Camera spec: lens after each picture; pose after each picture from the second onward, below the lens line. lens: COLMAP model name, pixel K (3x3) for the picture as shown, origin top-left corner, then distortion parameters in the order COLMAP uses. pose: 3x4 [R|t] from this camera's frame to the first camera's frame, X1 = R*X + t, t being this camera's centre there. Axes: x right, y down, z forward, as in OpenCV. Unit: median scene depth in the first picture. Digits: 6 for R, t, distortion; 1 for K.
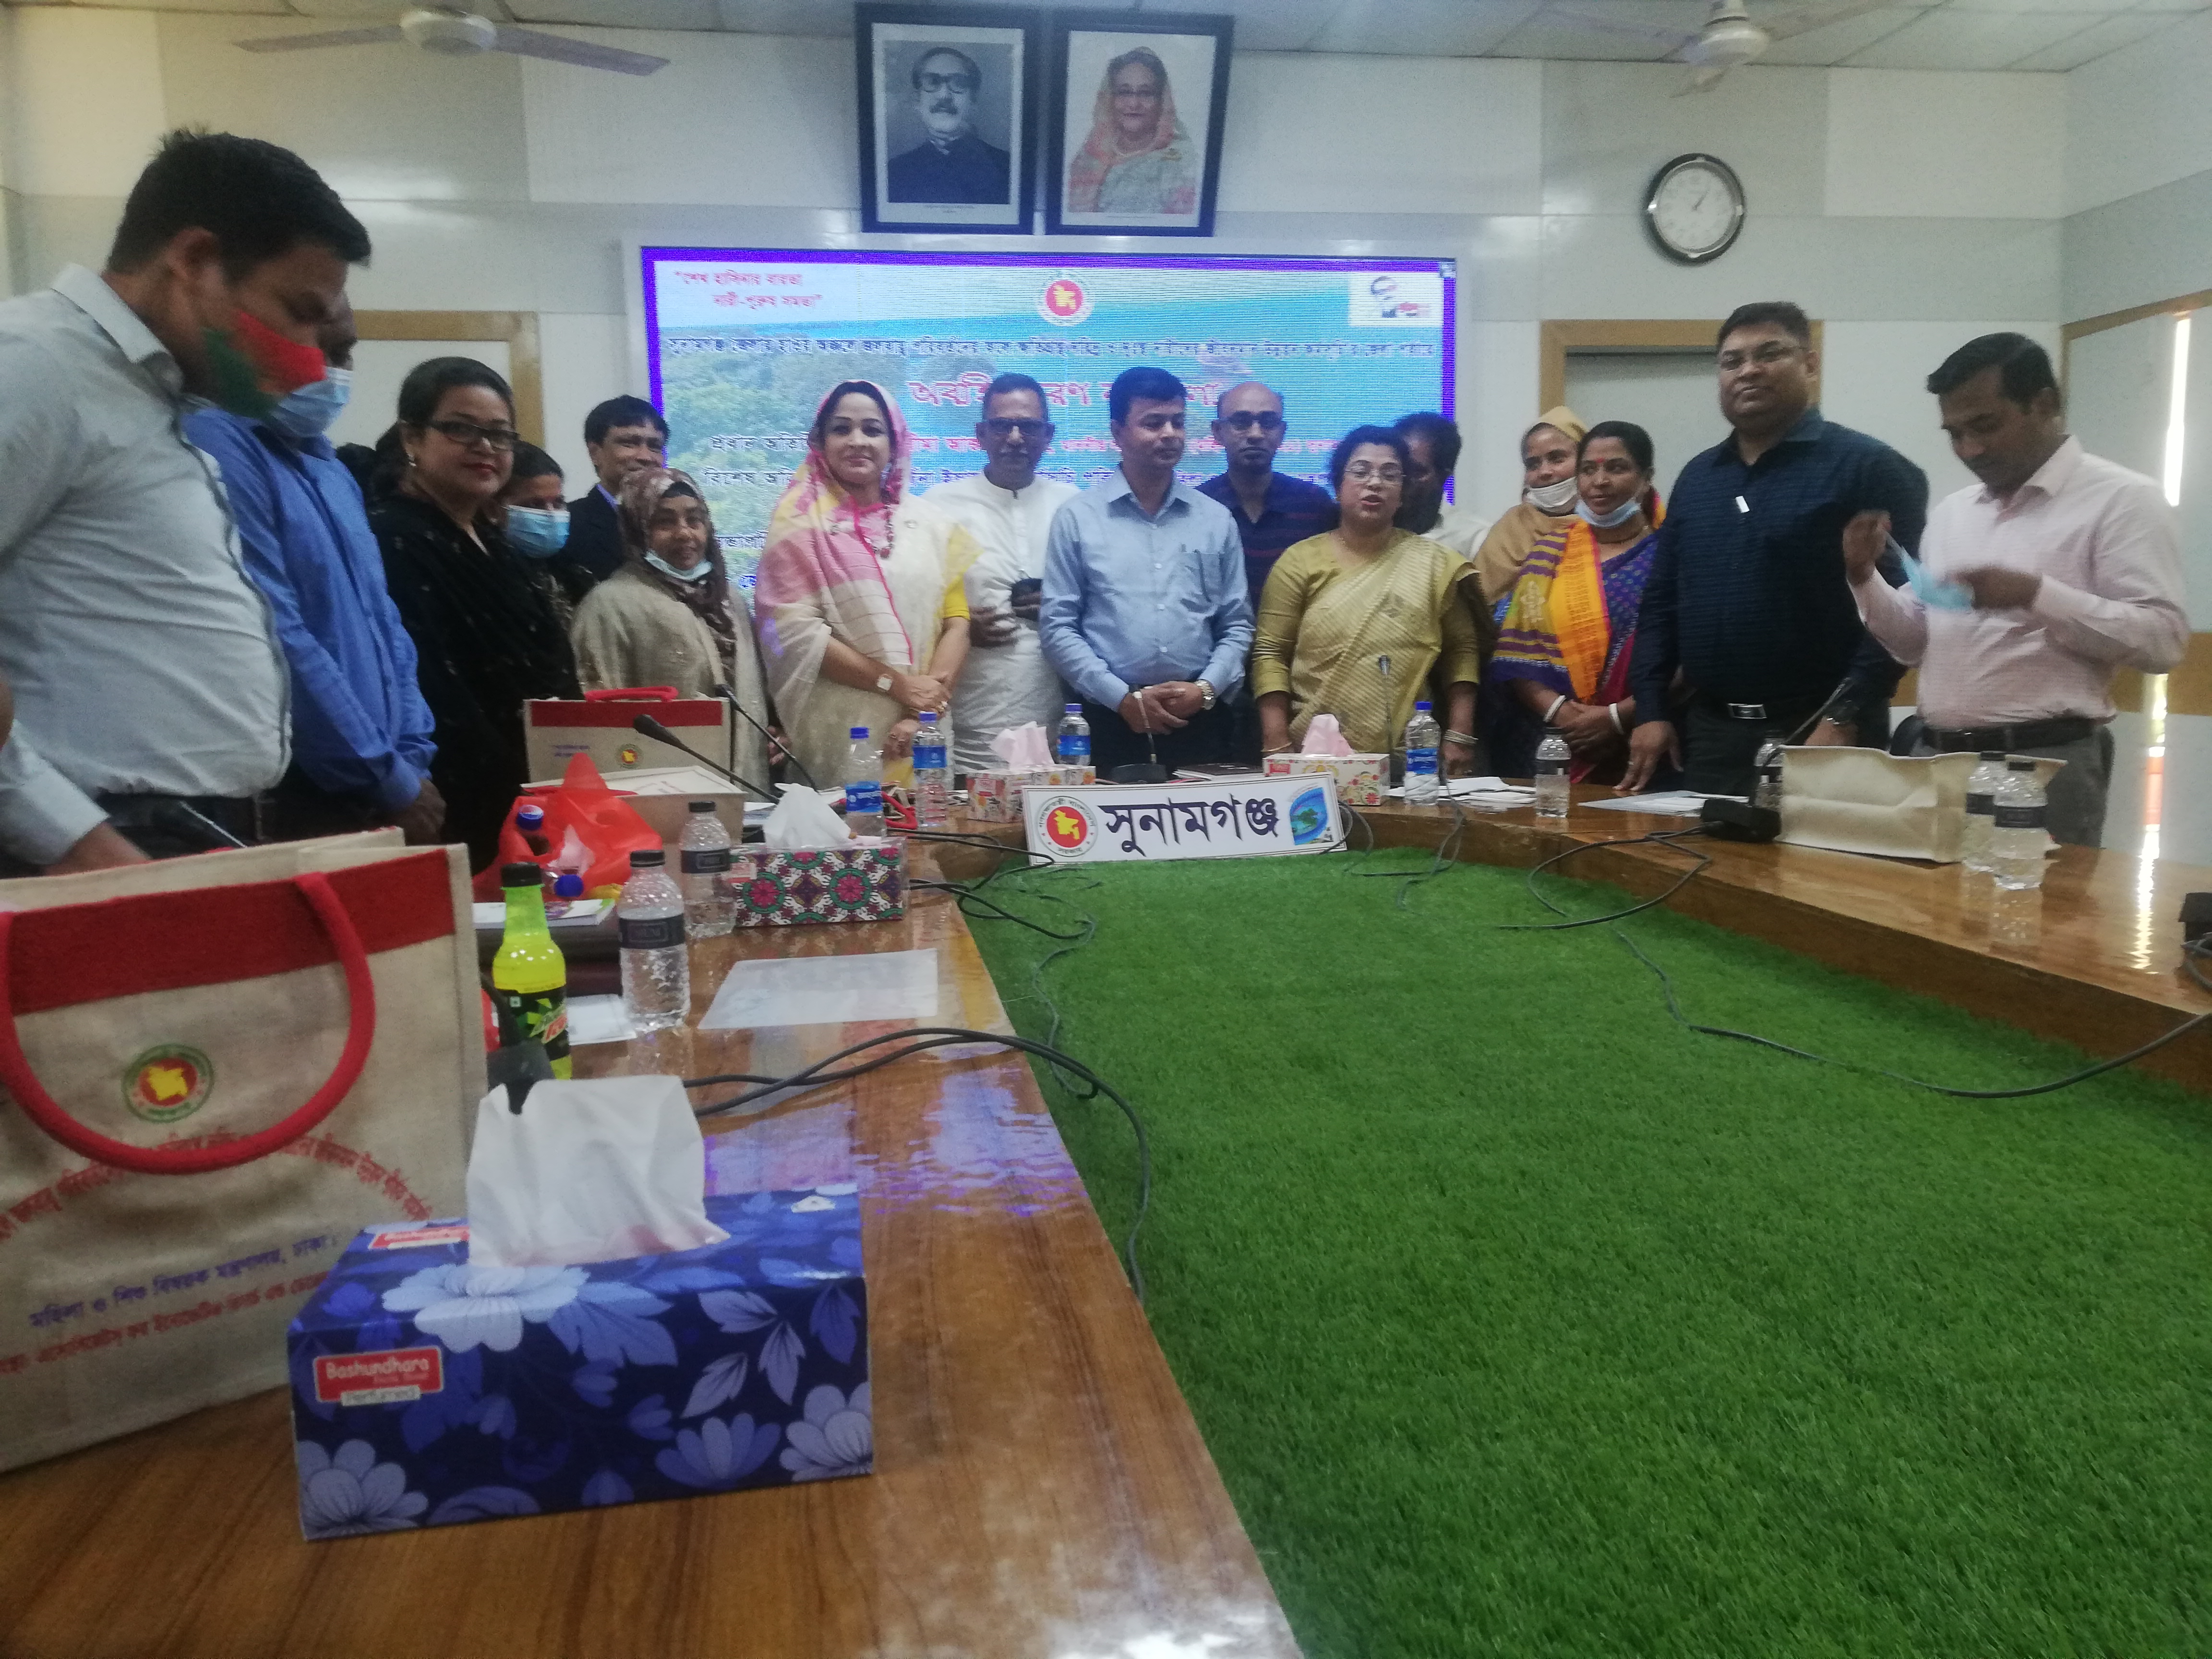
lens RADIAL K [[1662.5, 0, 1102.8], [0, 1662.5, 838.7], [0, 0, 1]] dist [0.057813, -0.077818]
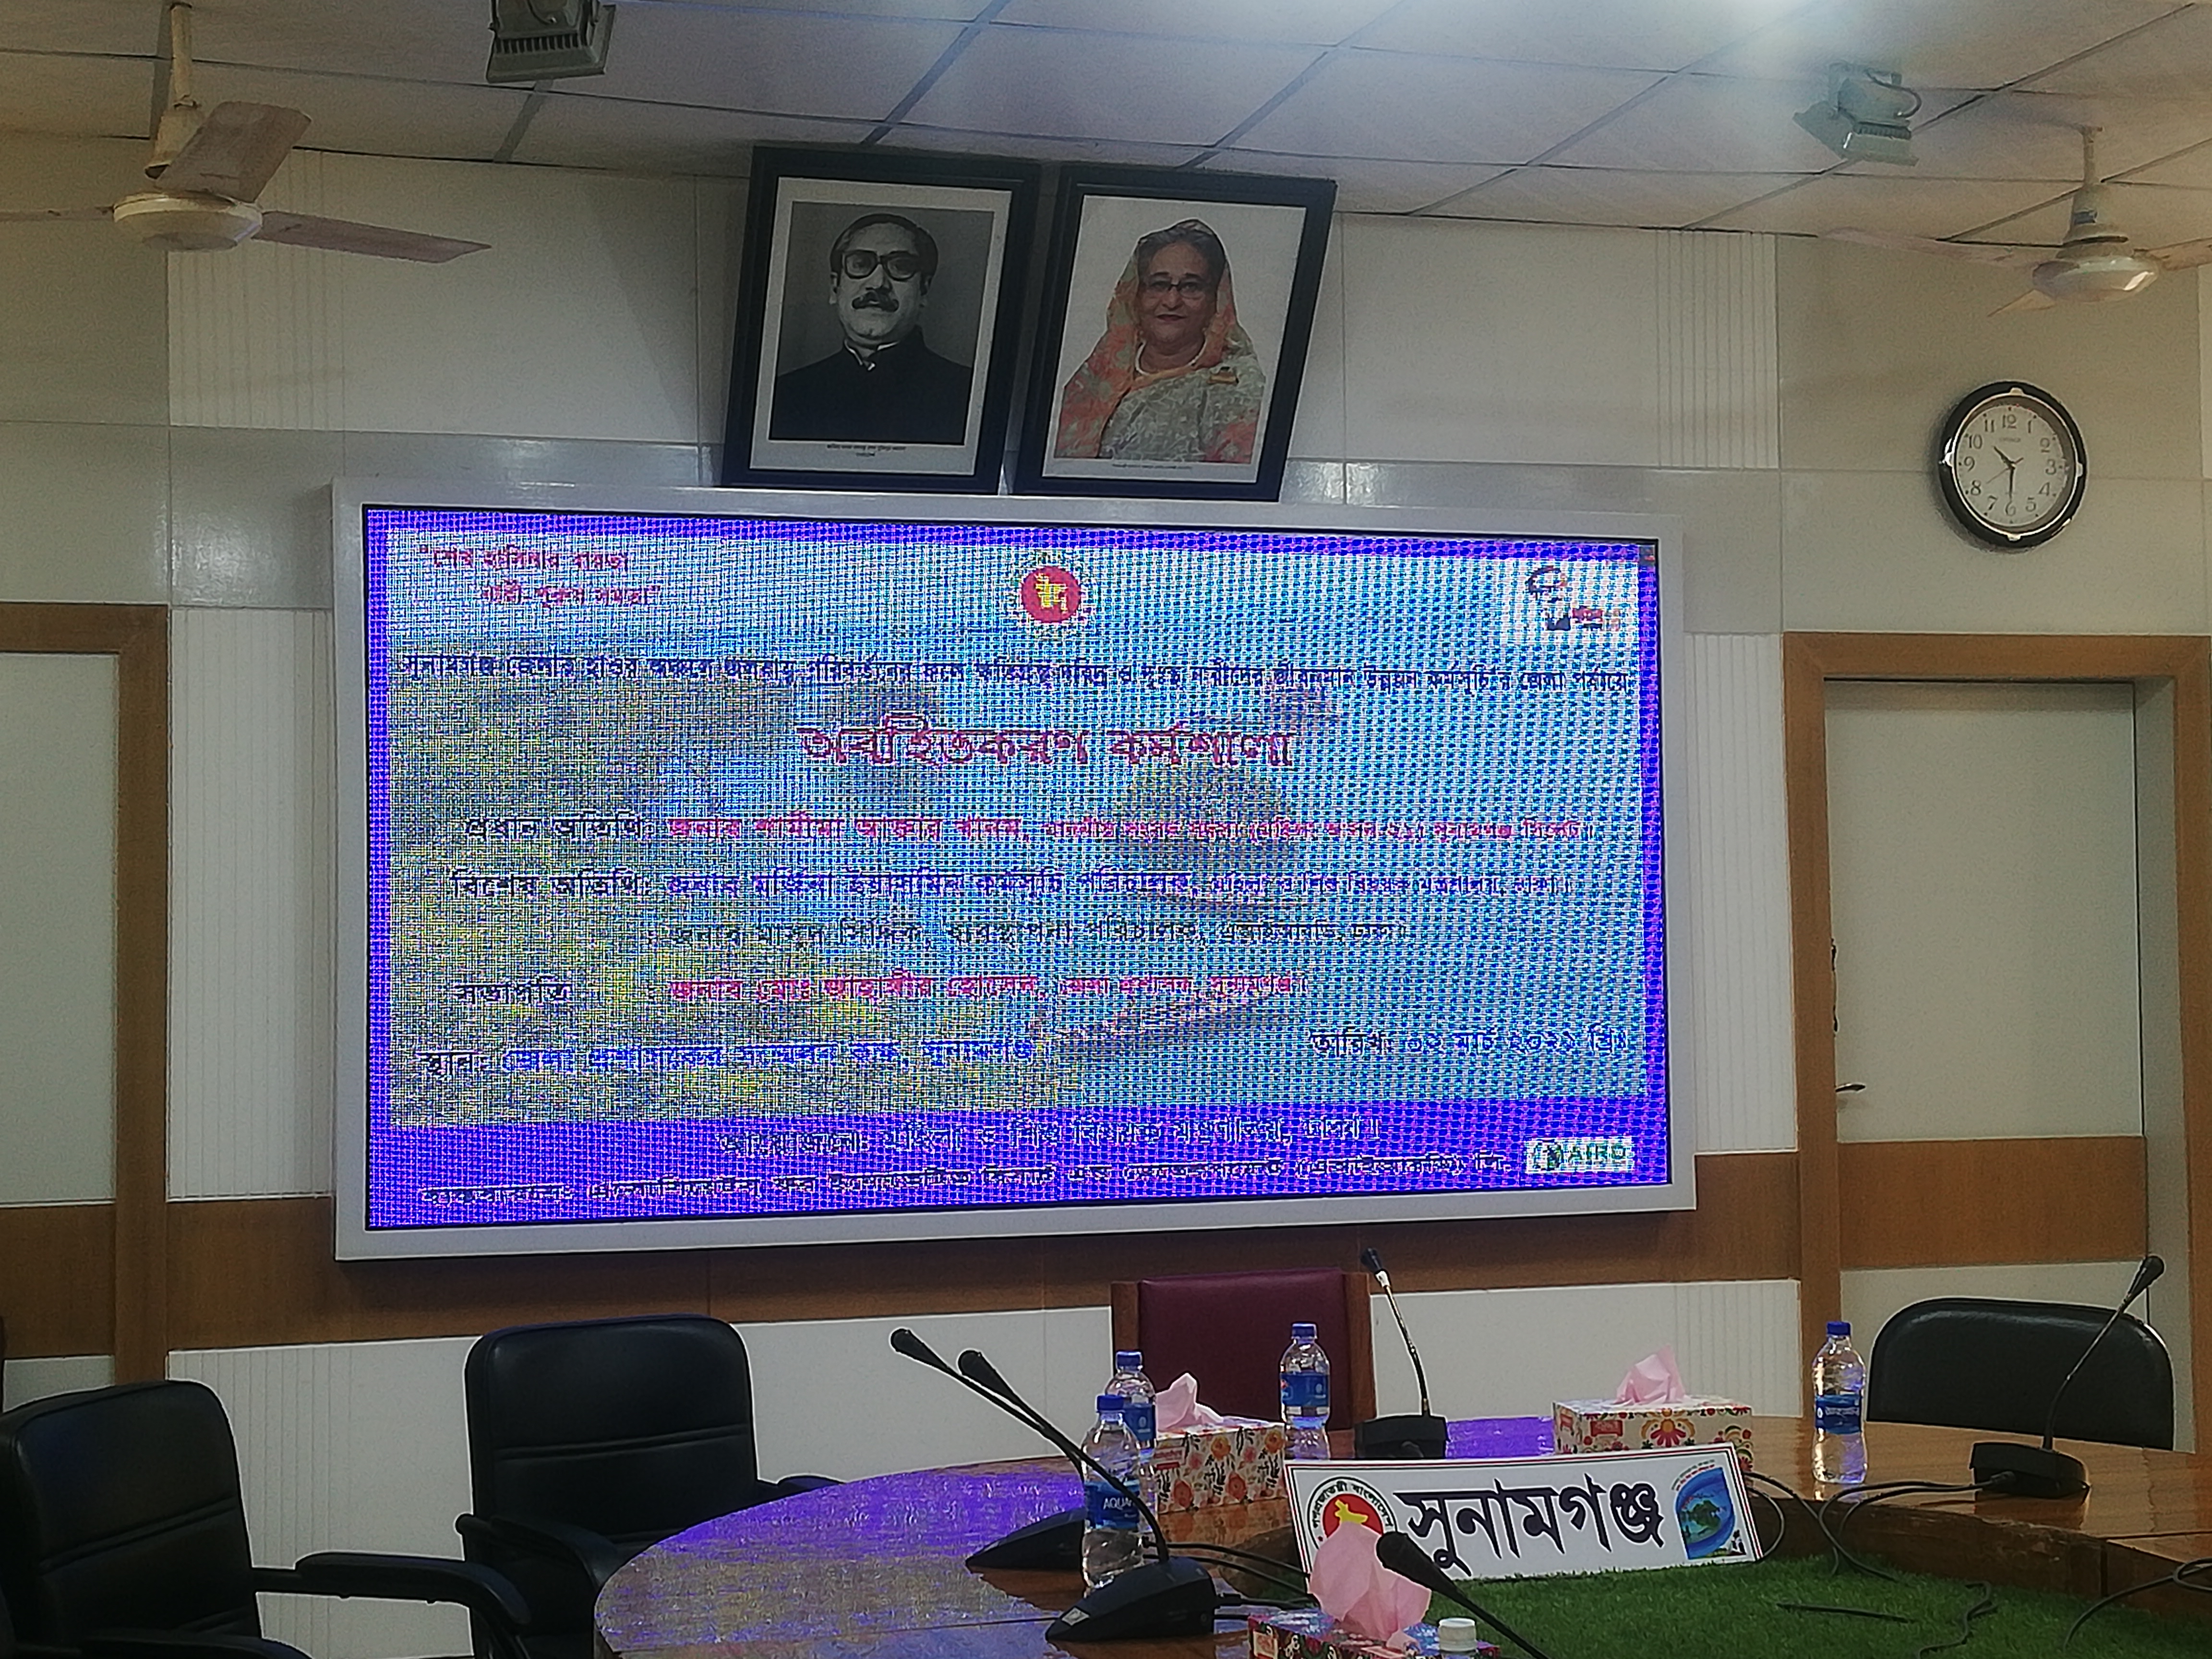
lens RADIAL K [[3352.6, 0, 1089.3], [0, 3352.6, 891.7], [0, 0, 1]] dist [0.081769, 0.000000]
pose [[0.989074, 0.008786, 0.147156, -0.306758], [0.013107, 0.989028, -0.147148, -0.060362], [-0.146834, 0.147469, 0.978107, -0.292904]]
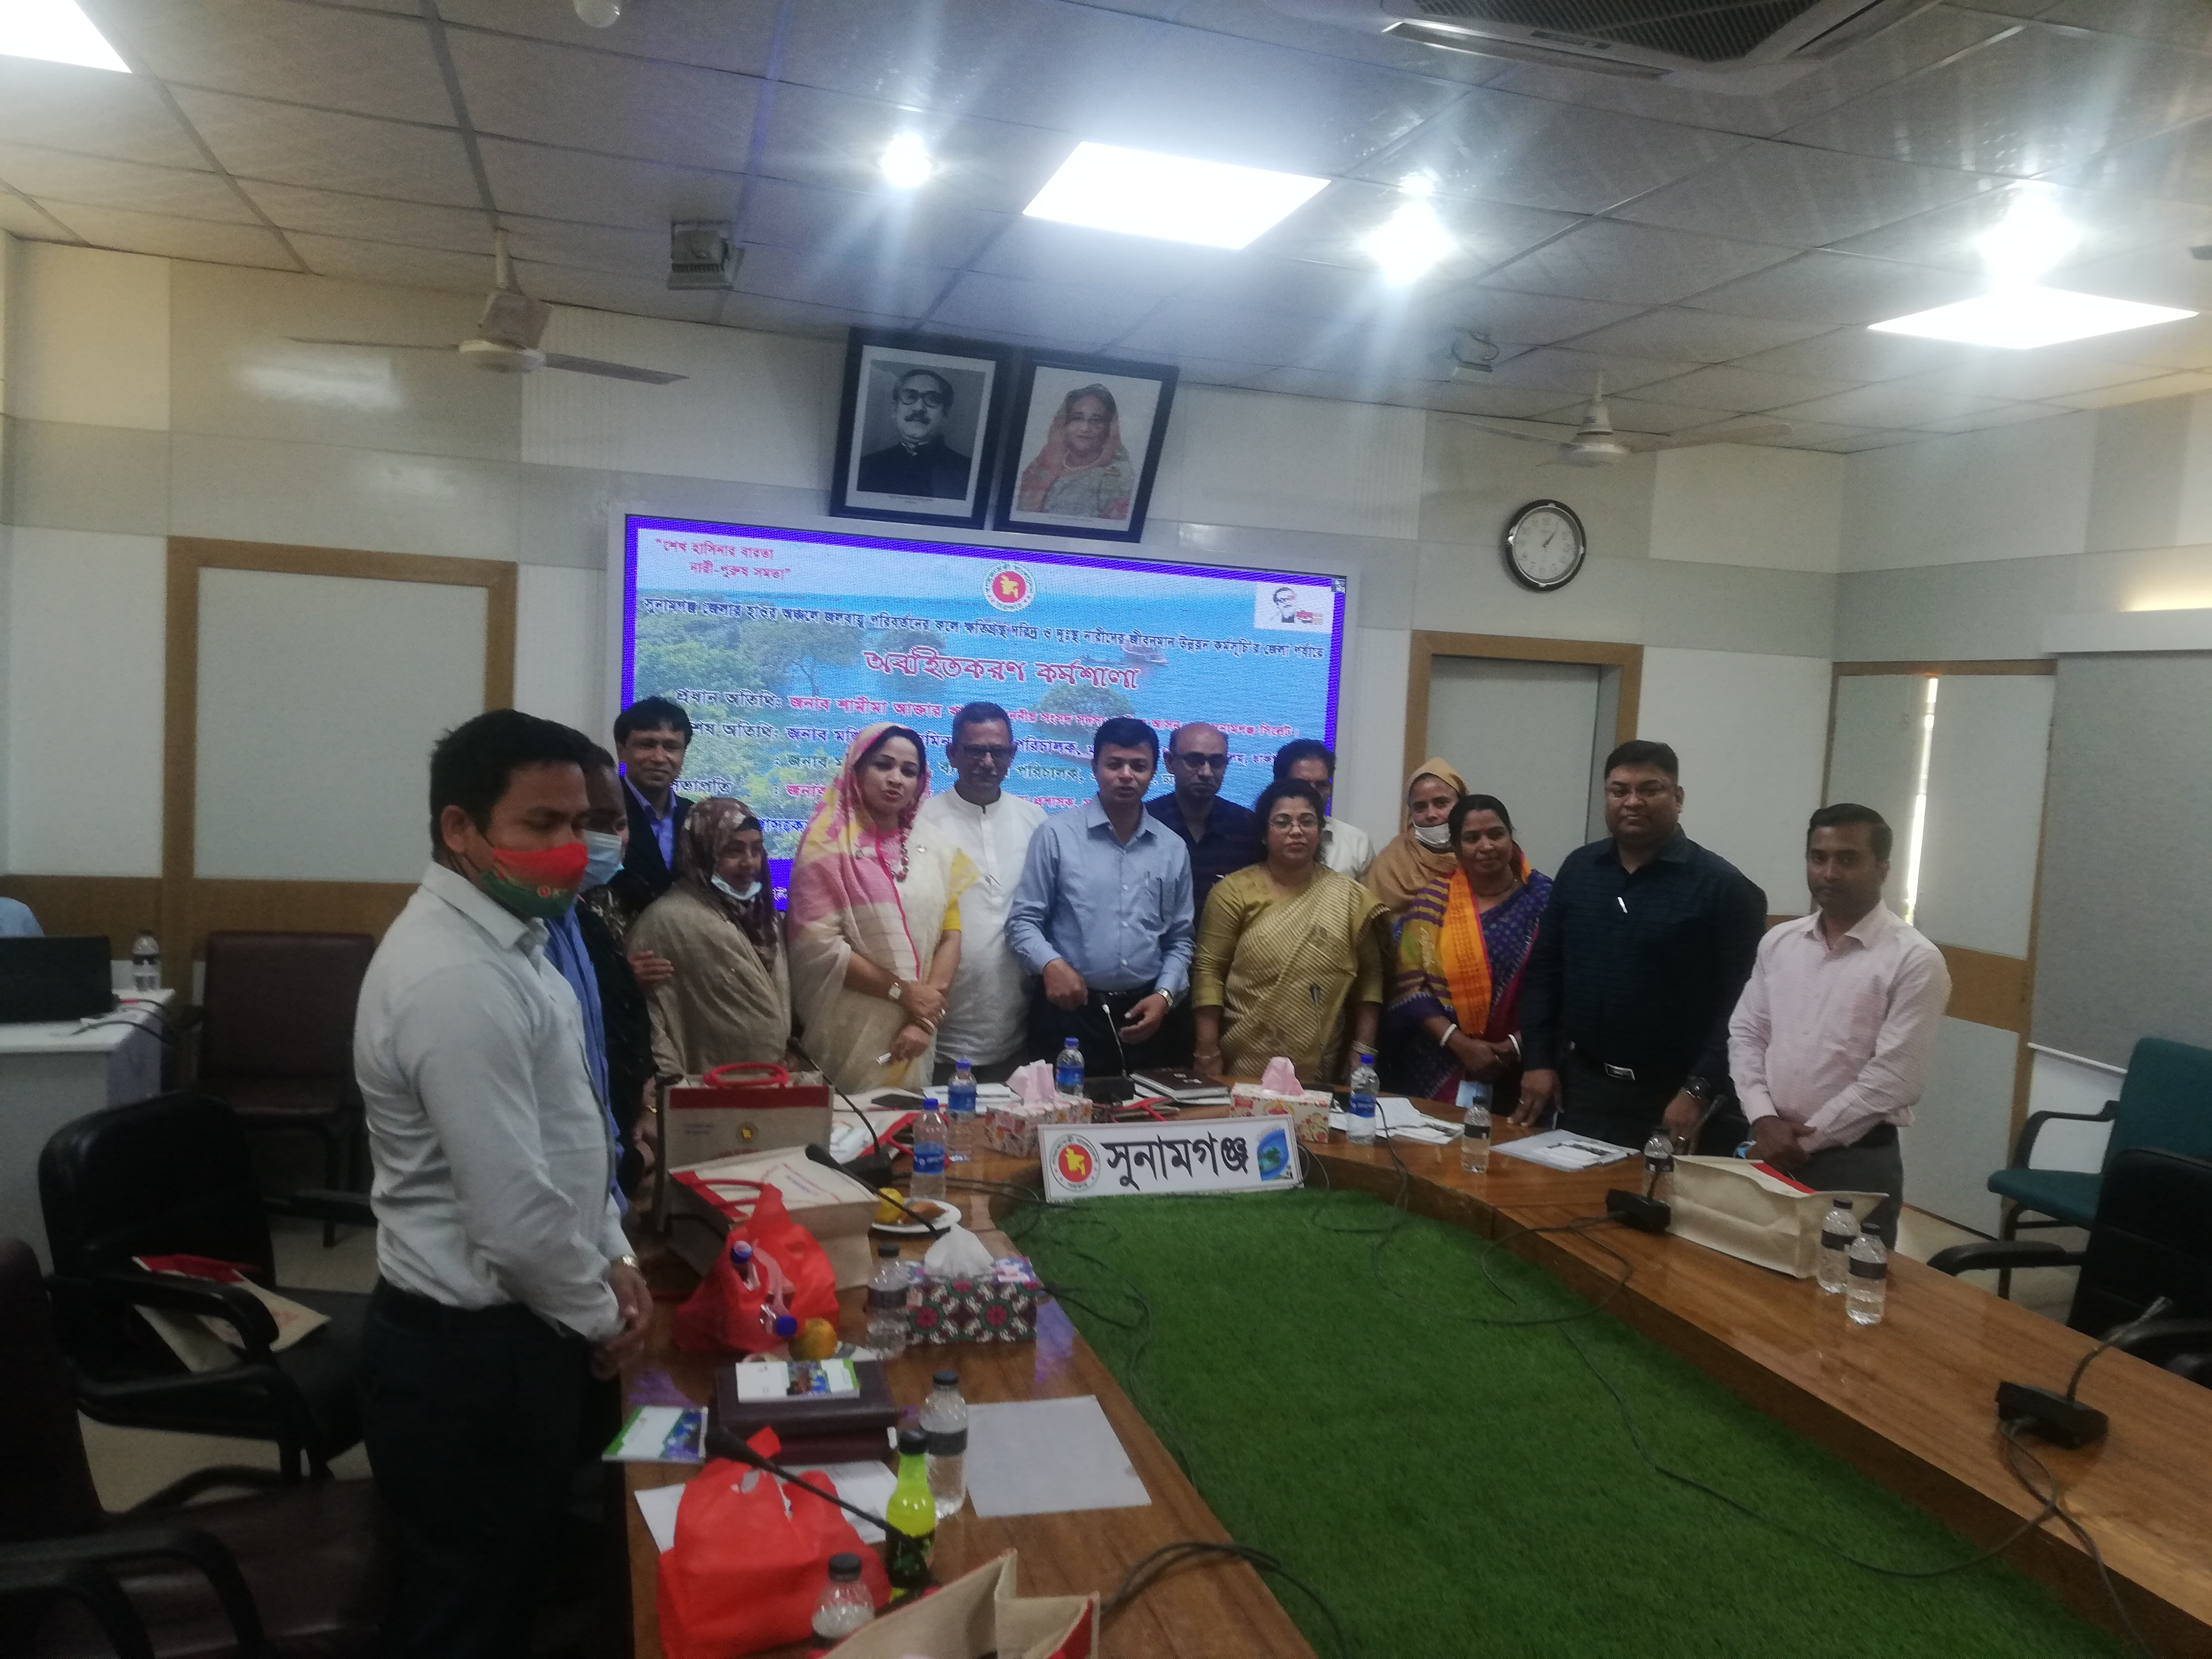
lens RADIAL K [[1662.5, 0, 1113.3], [0, 1662.5, 837.3], [0, 0, 1]] dist [0.057813, -0.077818]
pose [[0.987534, 0.063272, 0.144130, -0.169026], [-0.055760, 0.996896, -0.055578, -0.162403], [-0.147199, 0.046849, 0.987997, -0.158403]]
